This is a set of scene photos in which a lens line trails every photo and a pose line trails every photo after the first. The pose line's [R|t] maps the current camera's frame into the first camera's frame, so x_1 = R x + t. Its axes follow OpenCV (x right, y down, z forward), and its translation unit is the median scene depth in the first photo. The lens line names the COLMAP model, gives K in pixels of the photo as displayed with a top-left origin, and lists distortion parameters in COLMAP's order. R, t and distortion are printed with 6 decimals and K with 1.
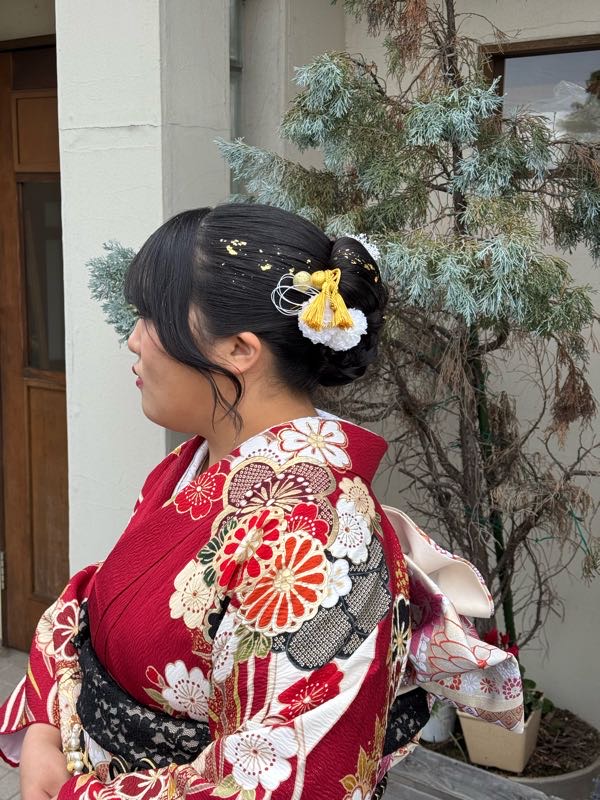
lens RADIAL K [[1112.9, 0, 299.9], [0, 1112.9, 400.1], [0, 0, 1]] dist [0.248068, -0.000372]
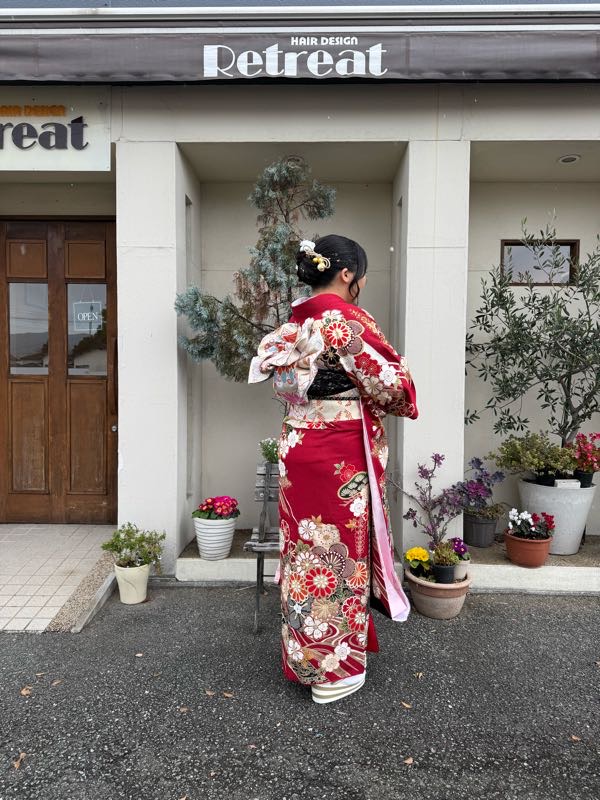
lens RADIAL K [[560.6, 0, 298.7], [0, 560.6, 399.6], [0, 0, 1]] dist [0.101892, -0.142683]
pose [[0.794571, -0.019963, 0.606843, -1.498992], [0.097981, 0.990576, -0.095706, 0.551330], [-0.599214, 0.135504, 0.789038, -0.318241]]
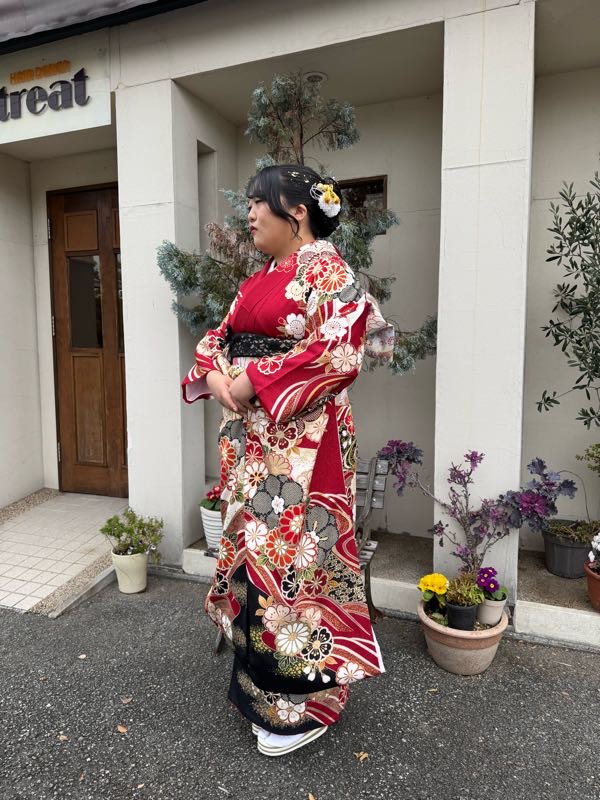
lens RADIAL K [[564.2, 0, 295.6], [0, 564.2, 400.5], [0, 0, 1]] dist [0.085125, -0.106639]
pose [[0.957196, -0.035248, 0.287287, -0.502392], [0.056804, 0.996132, -0.067043, 0.534879], [-0.283813, 0.080493, 0.955495, -0.300682]]
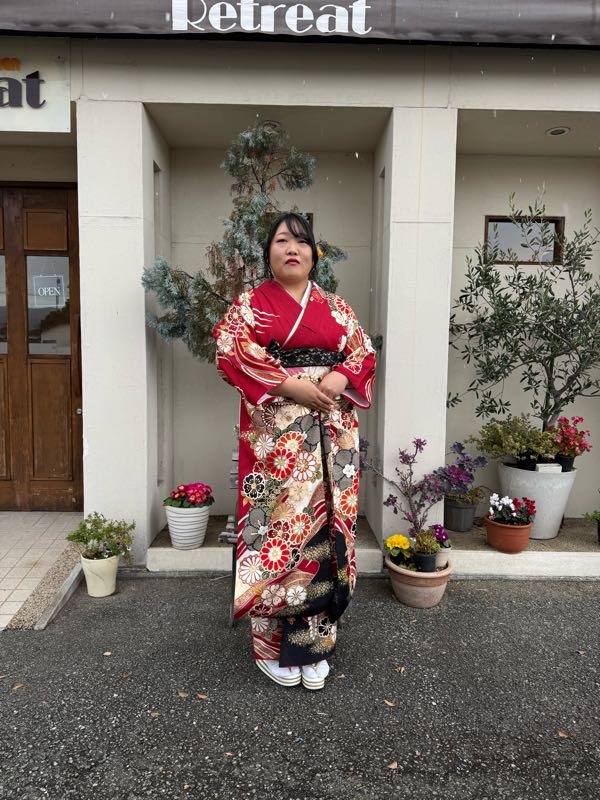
lens RADIAL K [[566.7, 0, 299.2], [0, 566.7, 400.5], [0, 0, 1]] dist [0.094671, -0.114143]
pose [[0.765501, -0.044689, 0.641881, -1.448555], [0.099637, 0.993785, -0.049638, 0.514064], [-0.635674, 0.101953, 0.765196, -0.232572]]
